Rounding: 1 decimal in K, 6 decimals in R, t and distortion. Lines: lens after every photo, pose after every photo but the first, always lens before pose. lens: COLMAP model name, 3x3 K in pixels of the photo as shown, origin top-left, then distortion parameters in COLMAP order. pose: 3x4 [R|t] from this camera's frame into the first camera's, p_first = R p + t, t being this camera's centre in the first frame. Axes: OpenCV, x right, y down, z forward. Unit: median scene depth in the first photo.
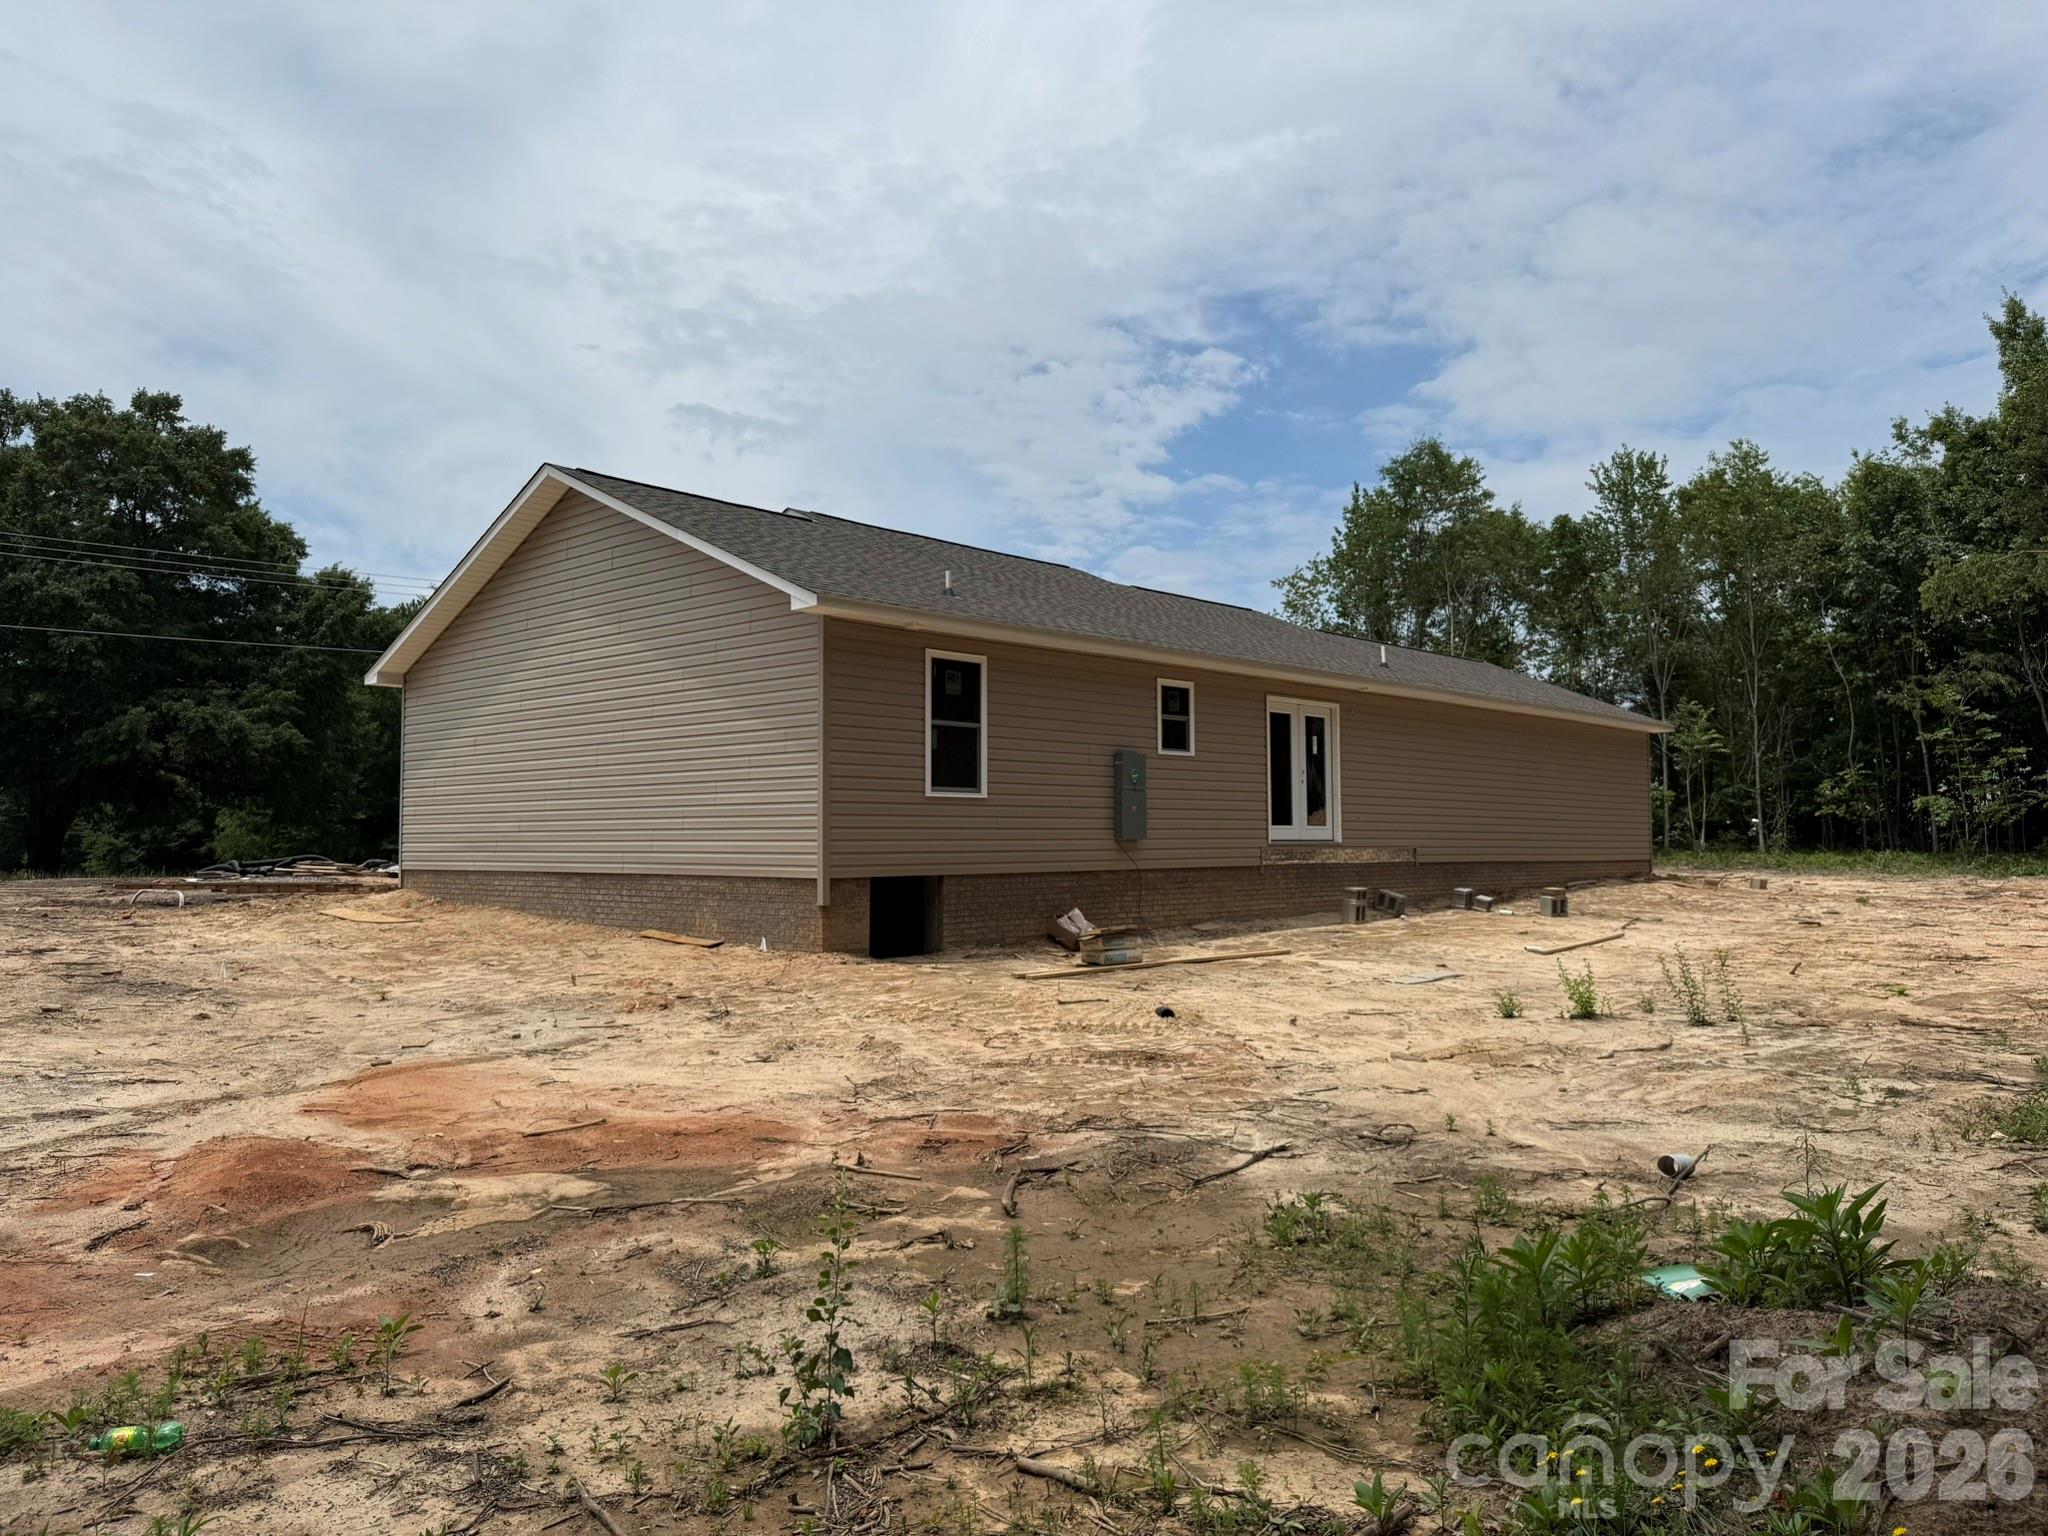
lens RADIAL K [[1420.2, 0, 1033.5], [0, 1420.2, 769.2], [0, 0, 1]] dist [0.092829, -0.096698]
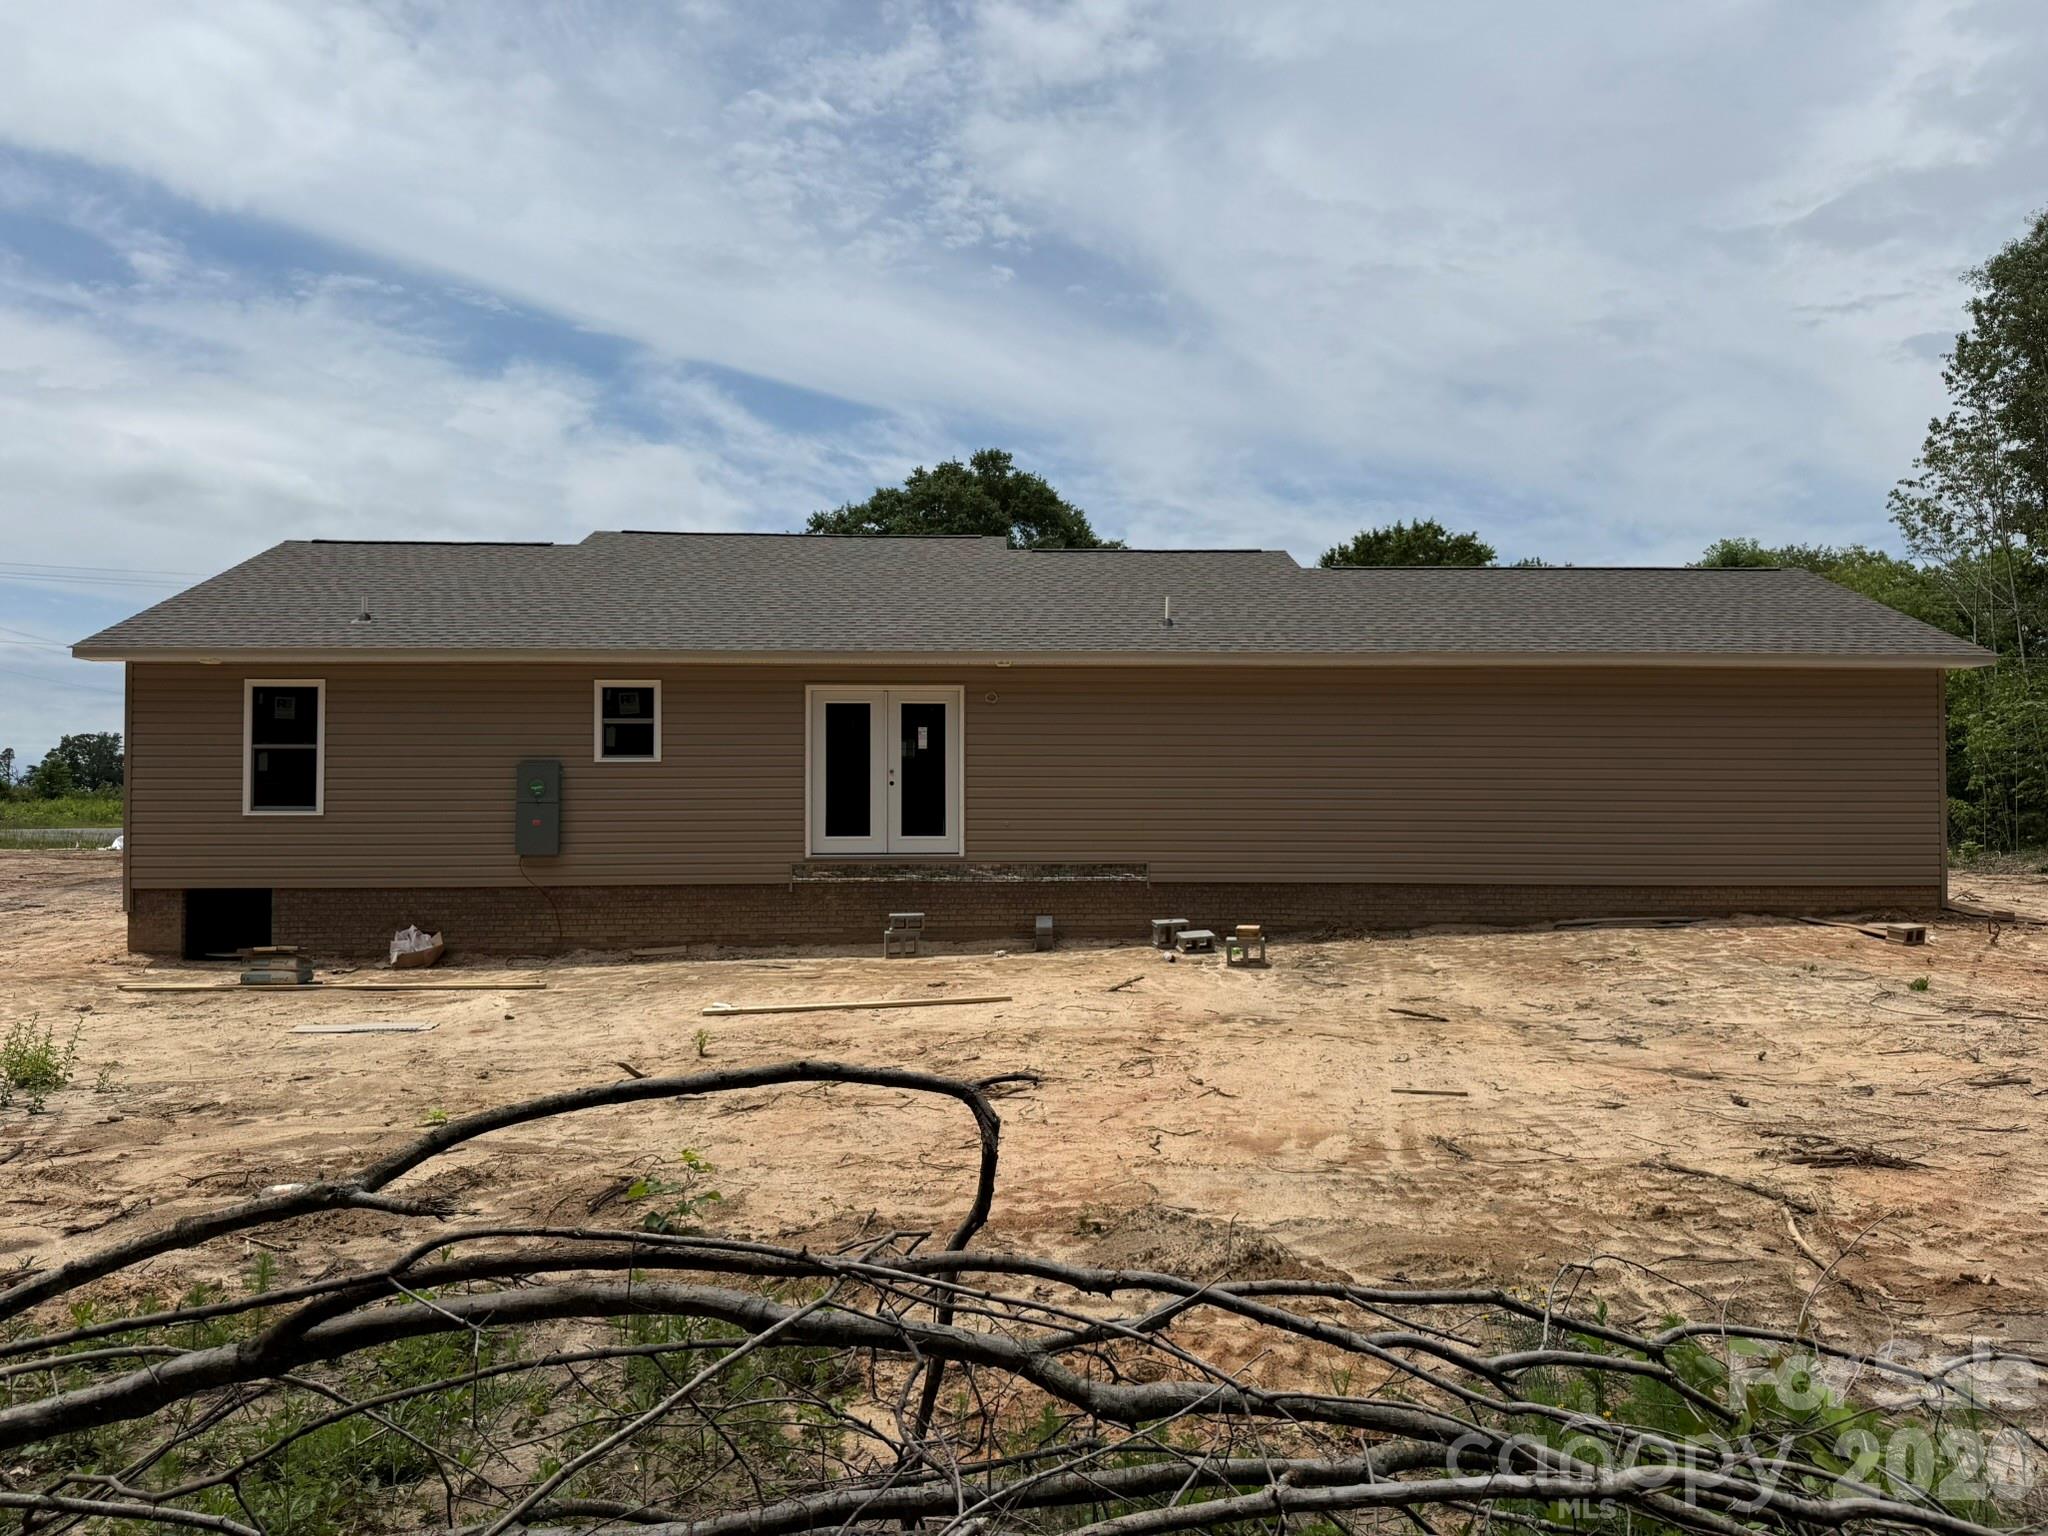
lens RADIAL K [[1420.2, 0, 1033.5], [0, 1420.2, 769.2], [0, 0, 1]] dist [0.092829, -0.096698]
pose [[0.710004, -0.015025, -0.704037, 0.933163], [0.034508, 0.999314, 0.013474, -0.008585], [0.703352, -0.033862, 0.710035, 0.525243]]
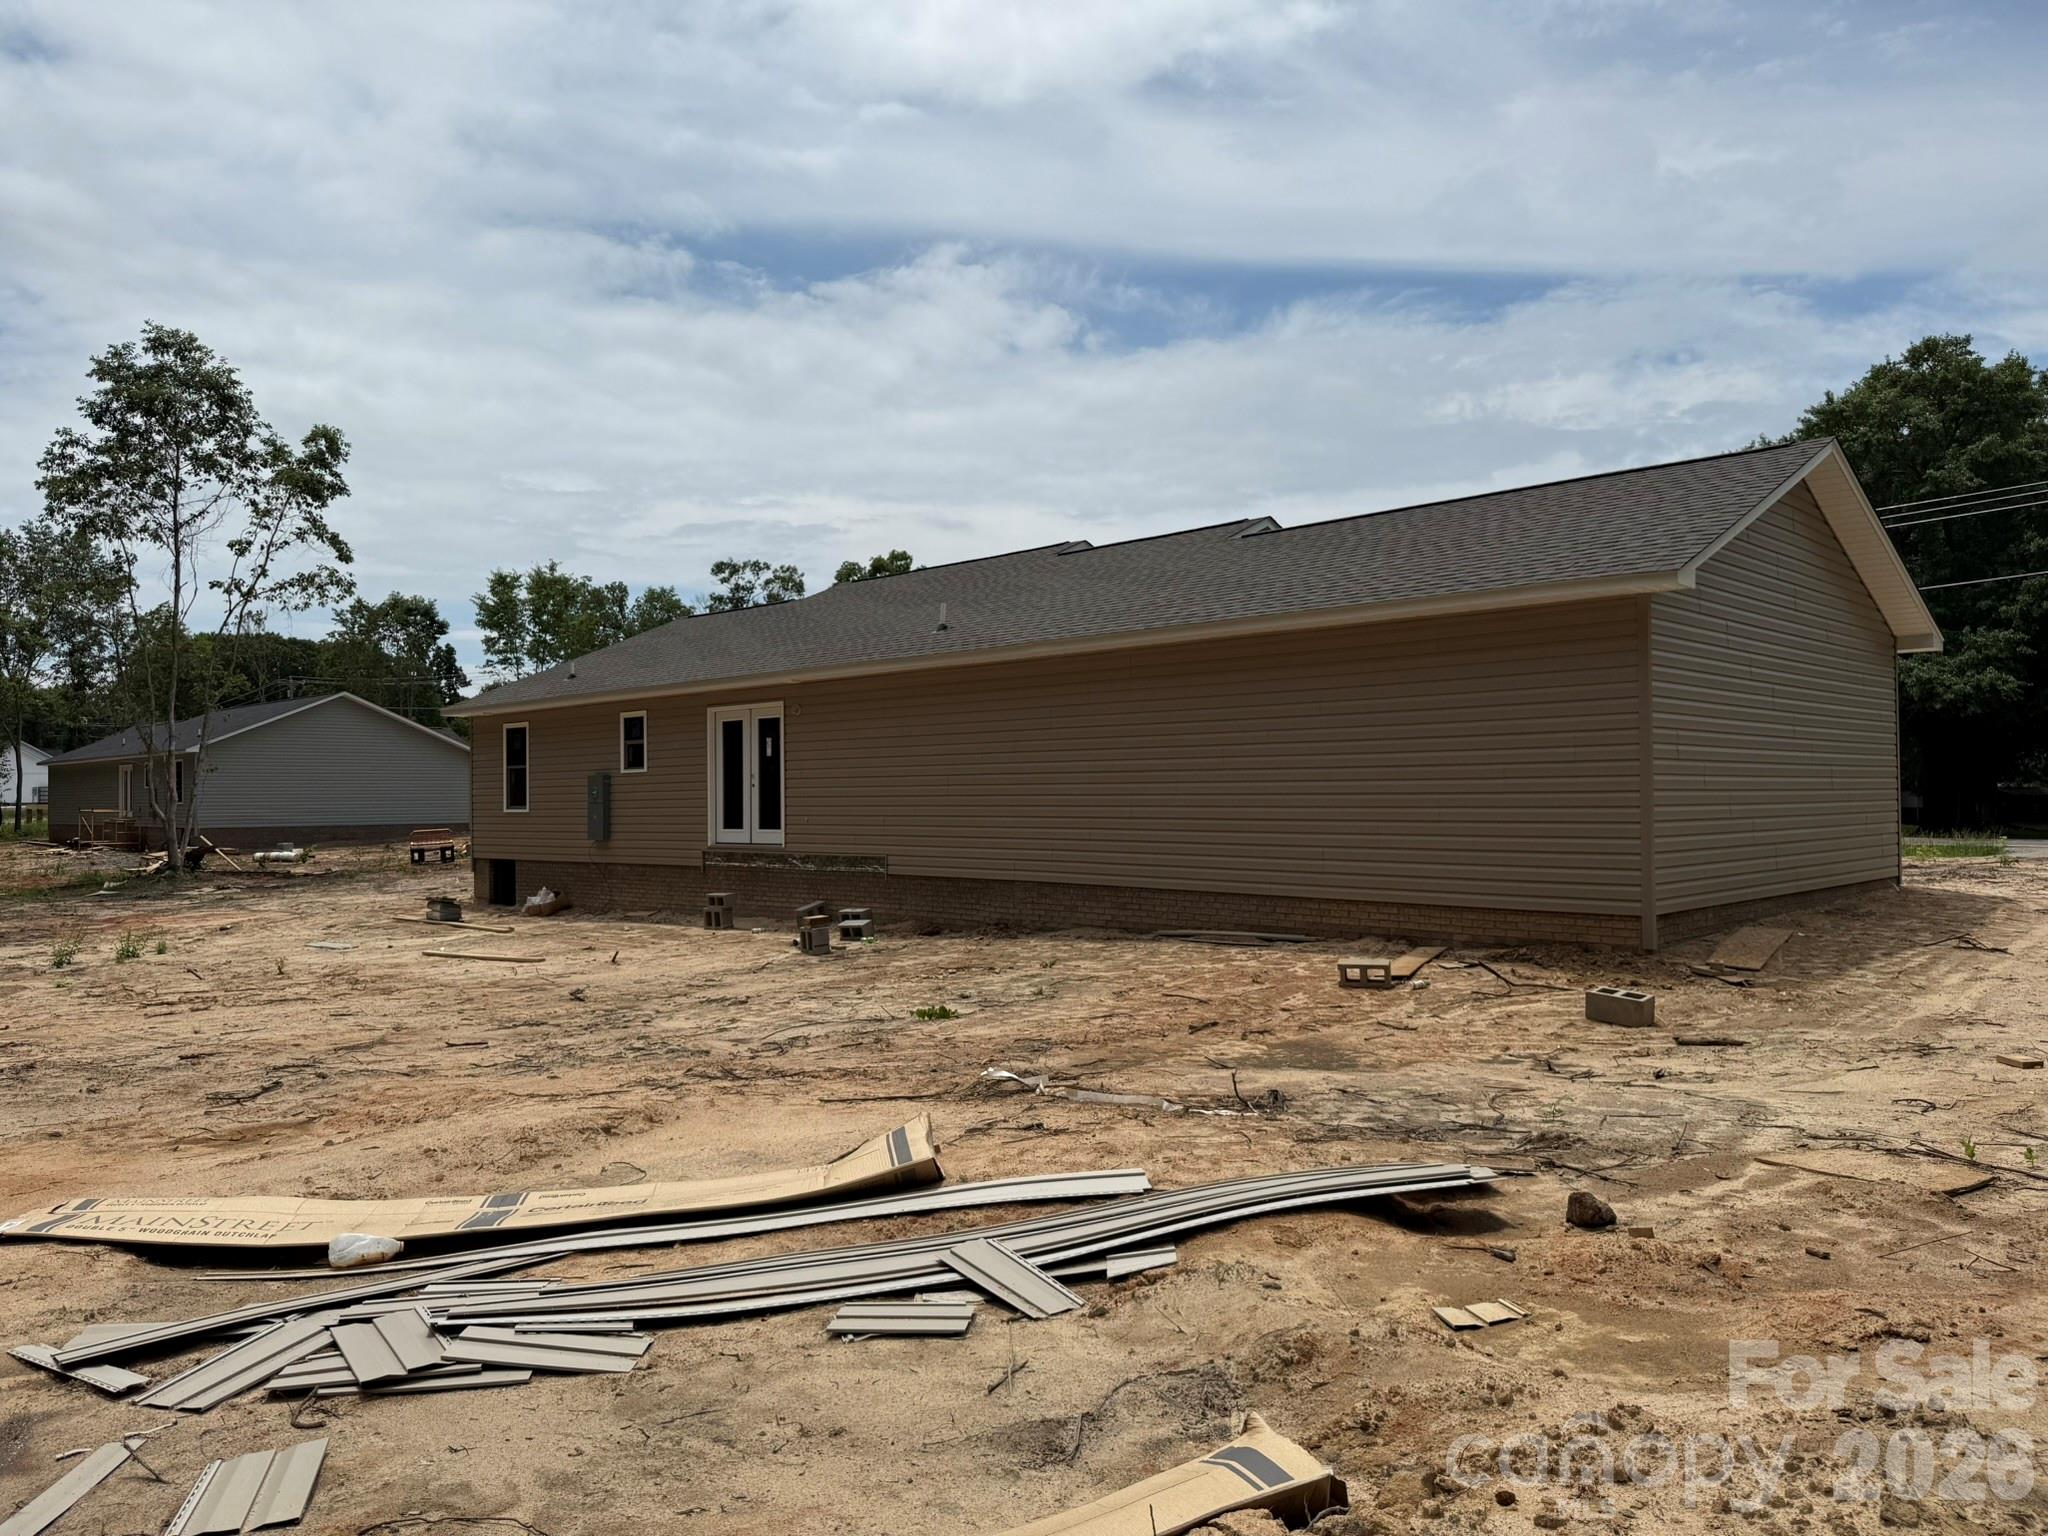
lens RADIAL K [[1420.2, 0, 1033.5], [0, 1420.2, 769.2], [0, 0, 1]] dist [0.092829, -0.096698]
pose [[-0.013803, -0.021712, -0.999669, 1.332284], [0.057958, 0.998066, -0.022478, 0.035081], [0.998224, -0.058249, -0.012518, 1.356461]]
